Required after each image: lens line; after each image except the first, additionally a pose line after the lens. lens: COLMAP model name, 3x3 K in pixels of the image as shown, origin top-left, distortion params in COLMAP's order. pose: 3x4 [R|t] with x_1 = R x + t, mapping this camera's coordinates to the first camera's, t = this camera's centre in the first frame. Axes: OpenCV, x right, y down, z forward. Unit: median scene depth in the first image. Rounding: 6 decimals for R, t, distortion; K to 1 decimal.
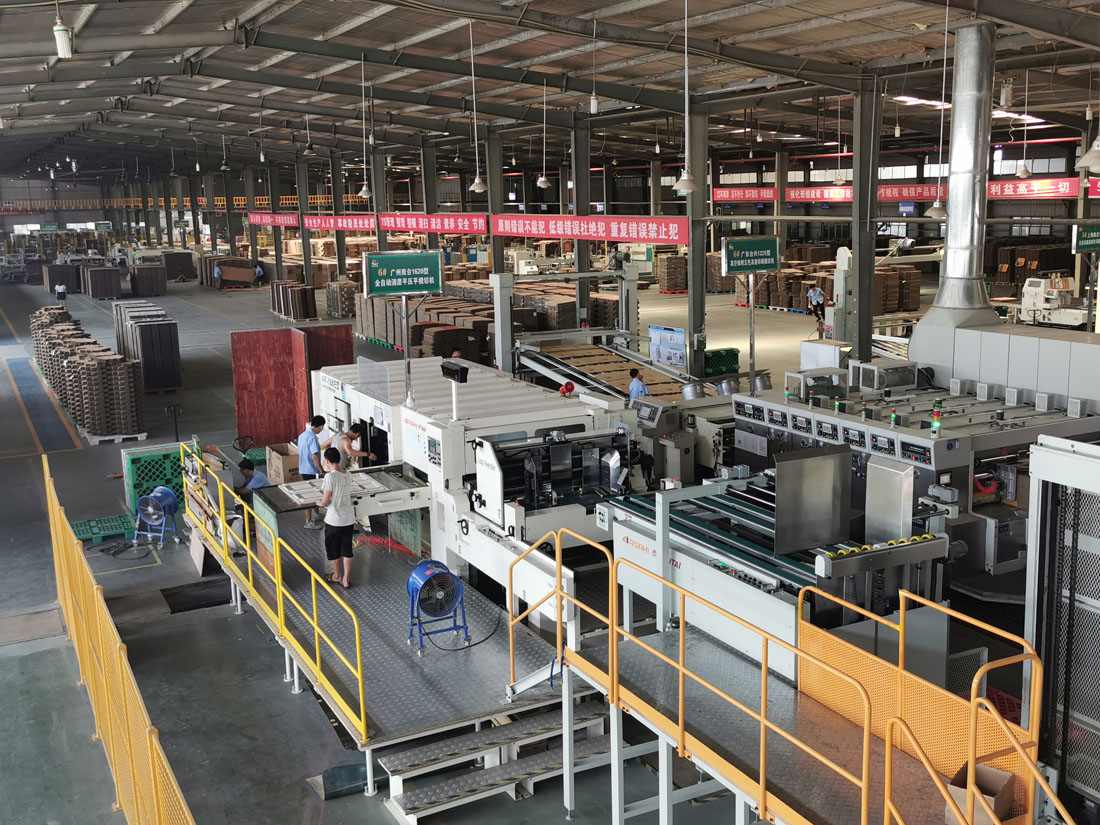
lens RADIAL K [[1118.4, 0, 550.0], [0, 1118.4, 412.5], [0, 0, 1]] dist [0.034516, 0.007076]
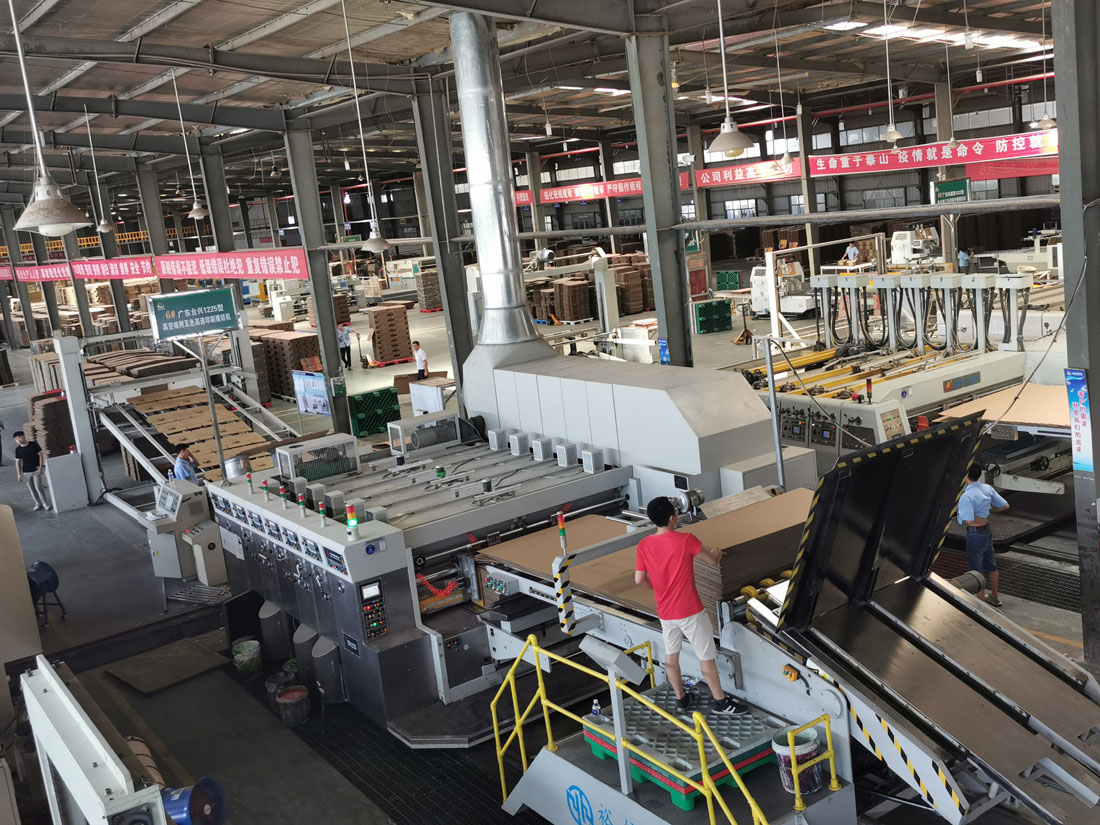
lens RADIAL K [[1117.9, 0, 550.0], [0, 1117.9, 412.5], [0, 0, 1]] dist [0.042502, 0.019960]
pose [[0.988532, -0.112453, 0.100795, 0.184402], [0.112813, 0.993614, 0.002138, -0.023190], [-0.100391, 0.009258, 0.994905, 0.095265]]
